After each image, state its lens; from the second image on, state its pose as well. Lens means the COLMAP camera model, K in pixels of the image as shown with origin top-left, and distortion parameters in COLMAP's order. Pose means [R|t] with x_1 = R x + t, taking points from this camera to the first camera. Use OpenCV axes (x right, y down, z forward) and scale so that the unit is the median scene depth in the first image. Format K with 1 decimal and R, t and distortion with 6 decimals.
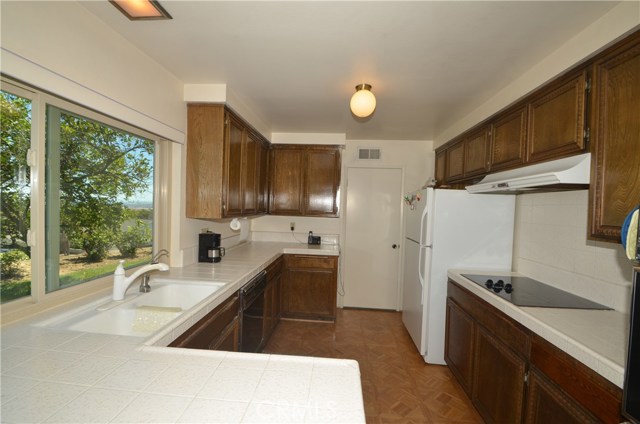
lens RADIAL K [[285.2, 0, 314.3], [0, 285.2, 216.5], [0, 0, 1]] dist [-0.013003, -0.002550]
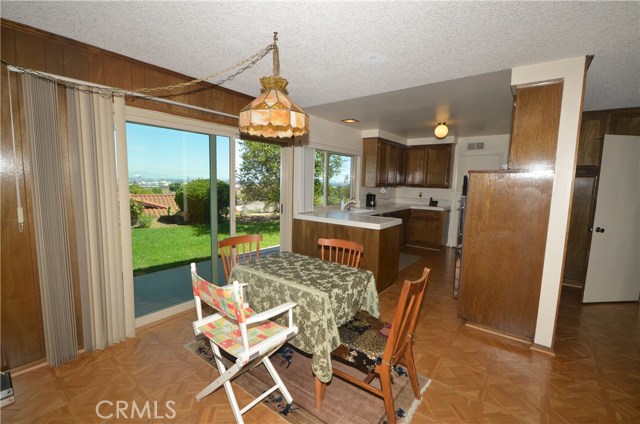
lens RADIAL K [[285.2, 0, 314.8], [0, 285.2, 212.8], [0, 0, 1]] dist [-0.013003, -0.002550]
pose [[0.838202, 0.046585, -0.543367, 0.368289], [-0.011707, 0.997652, 0.067474, 0.045179], [0.545235, -0.050196, 0.836779, -0.852189]]
